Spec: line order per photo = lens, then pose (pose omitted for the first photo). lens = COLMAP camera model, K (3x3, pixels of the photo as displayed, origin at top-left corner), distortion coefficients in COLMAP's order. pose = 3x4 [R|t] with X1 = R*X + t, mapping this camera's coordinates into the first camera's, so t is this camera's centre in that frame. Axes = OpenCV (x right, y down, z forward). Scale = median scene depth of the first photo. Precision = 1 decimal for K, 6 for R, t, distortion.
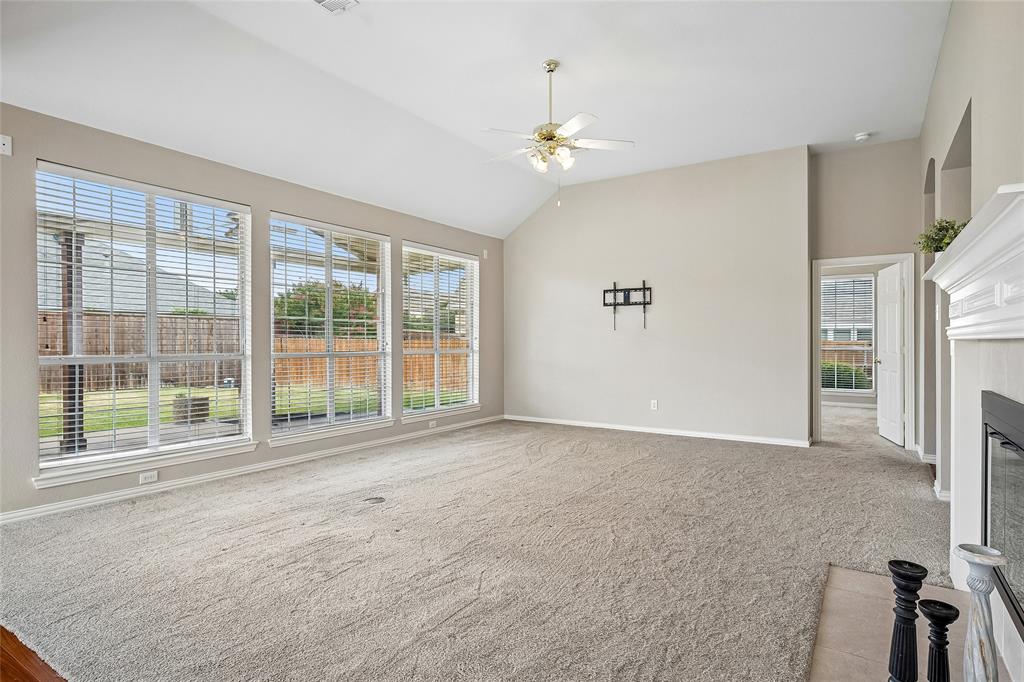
lens RADIAL K [[564.7, 0, 518.8], [0, 564.7, 342.3], [0, 0, 1]] dist [0.004985, -0.001122]
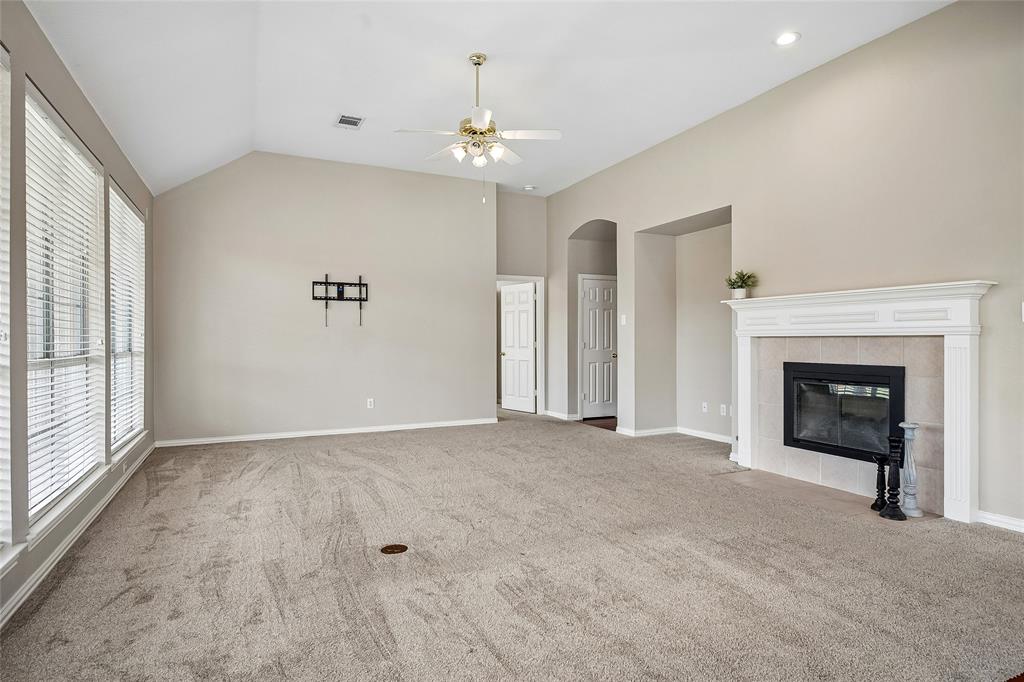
lens RADIAL K [[564.7, 0, 519.1], [0, 564.7, 339.9], [0, 0, 1]] dist [0.004985, -0.001122]
pose [[0.506791, -0.002299, 0.862066, -0.474772], [0.004451, 0.999990, 0.000050, 0.001327], [-0.862058, 0.003811, 0.506796, 0.275469]]
